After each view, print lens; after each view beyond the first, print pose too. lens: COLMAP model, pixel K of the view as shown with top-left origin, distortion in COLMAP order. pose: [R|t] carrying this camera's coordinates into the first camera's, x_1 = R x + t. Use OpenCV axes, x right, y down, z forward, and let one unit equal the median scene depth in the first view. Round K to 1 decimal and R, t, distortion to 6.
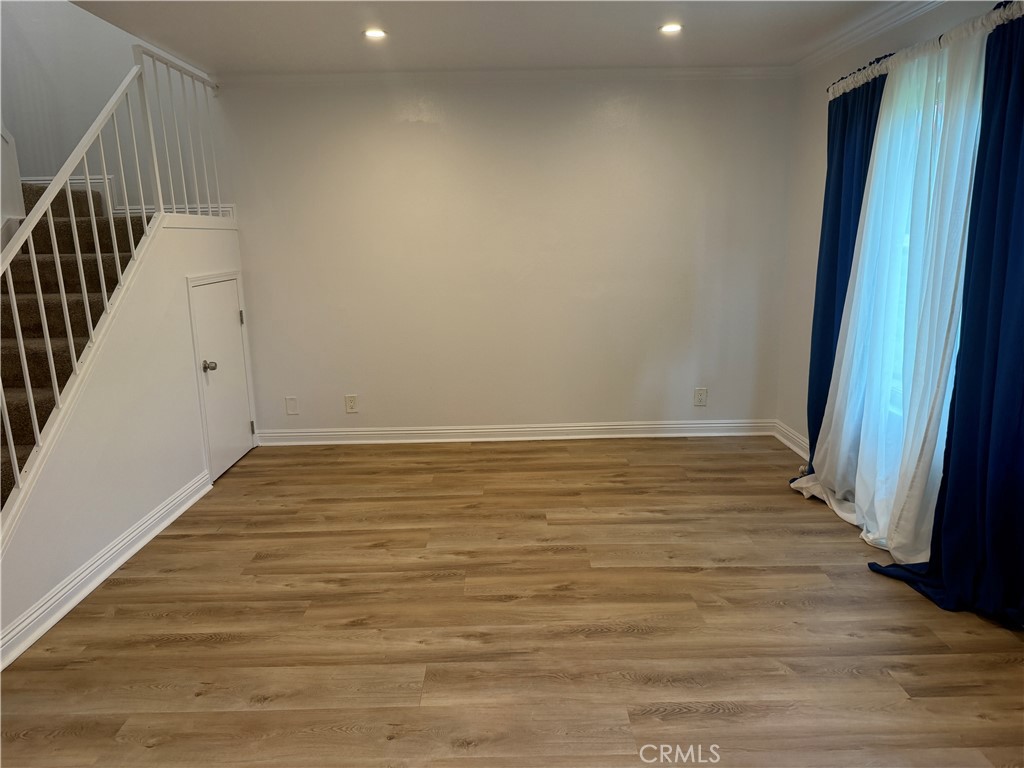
lens RADIAL K [[720.6, 0, 510.4], [0, 720.6, 385.0], [0, 0, 1]] dist [0.040680, -0.057444]
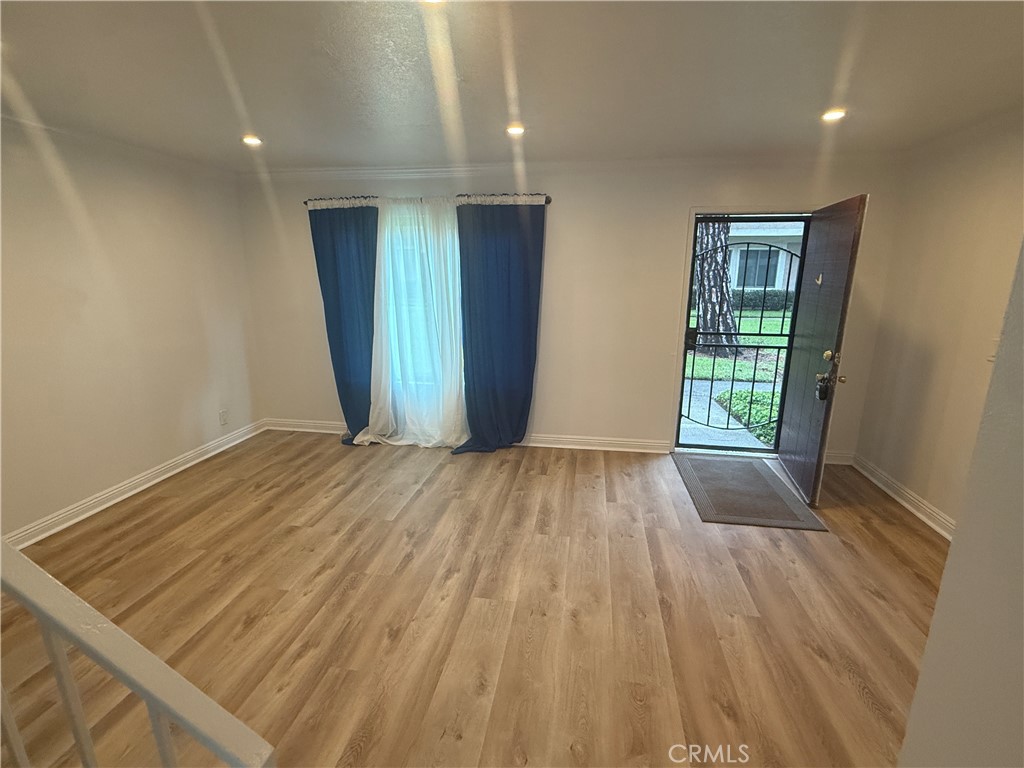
lens RADIAL K [[476.7, 0, 511.7], [0, 476.7, 380.1], [0, 0, 1]] dist [-0.003635, 0.001215]
pose [[0.173388, -0.202287, 0.963855, -0.706907], [0.197123, 0.966003, 0.167277, -0.139072], [-0.964924, 0.160994, 0.207369, 0.488603]]
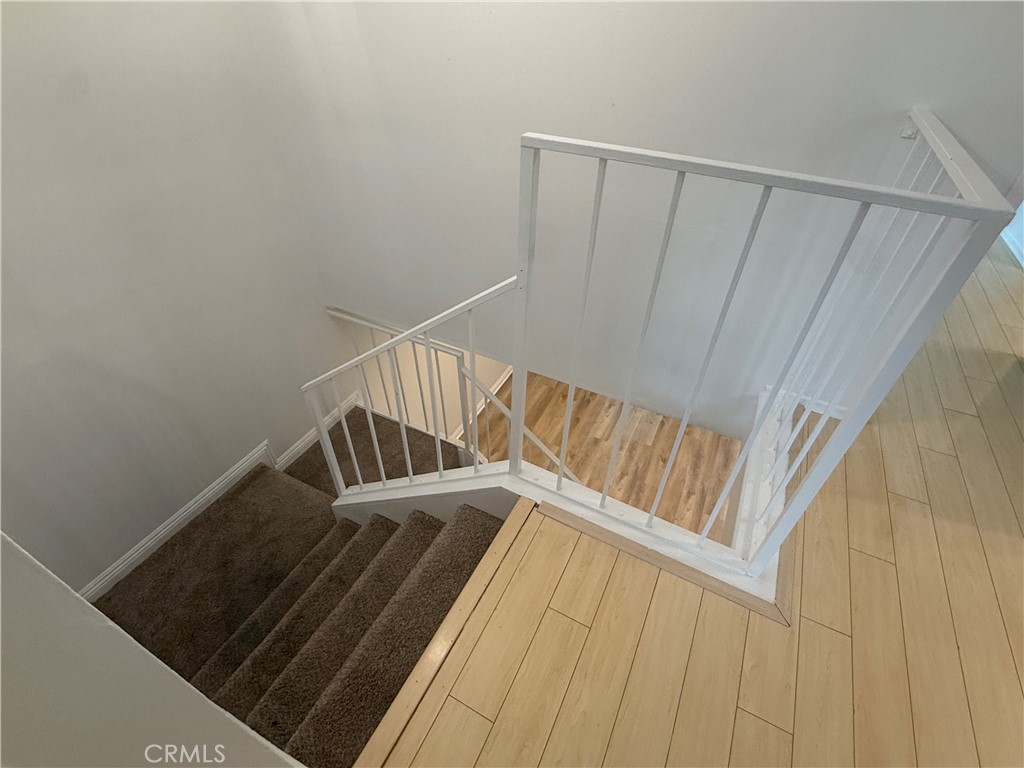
lens RADIAL K [[476.7, 0, 512.4], [0, 476.7, 381.7], [0, 0, 1]] dist [-0.003635, 0.001215]
pose [[0.461630, -0.557159, 0.690269, -1.135538], [0.160131, 0.817699, 0.552925, -0.937072], [-0.872500, -0.144713, 0.466693, 0.637584]]
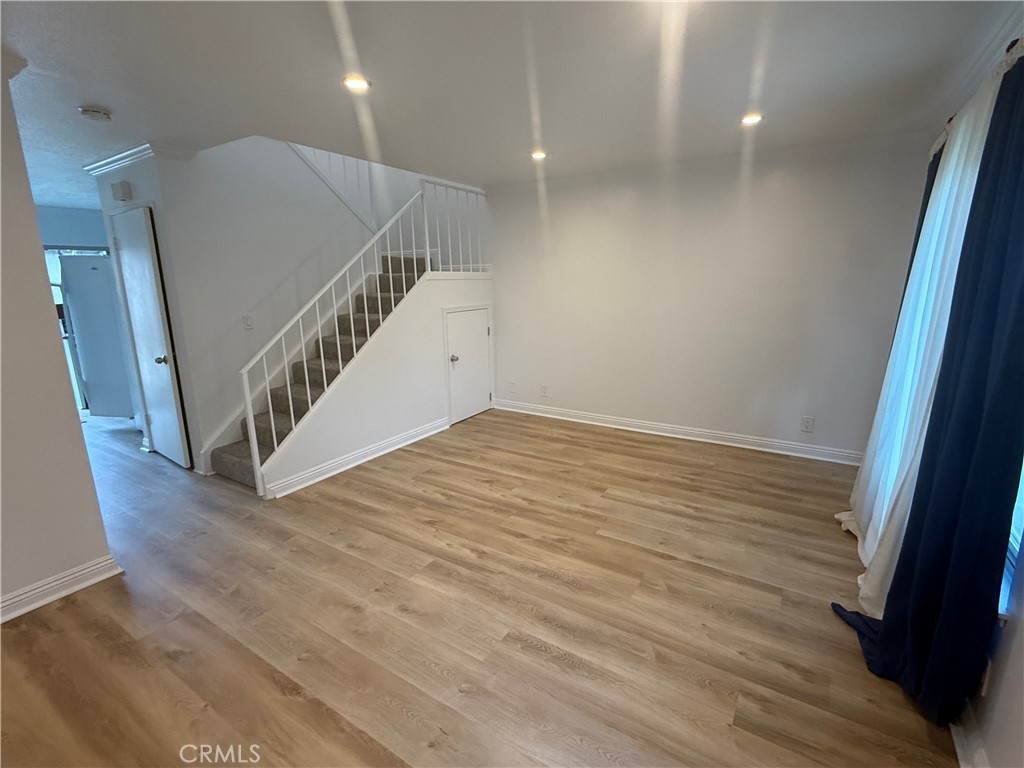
lens RADIAL K [[476.7, 0, 510.5], [0, 476.7, 378.3], [0, 0, 1]] dist [-0.003635, 0.001215]
pose [[0.839499, 0.118955, -0.530181, 0.403696], [-0.112830, 0.992637, 0.044057, -0.058351], [0.531518, 0.022835, 0.846739, 0.134353]]
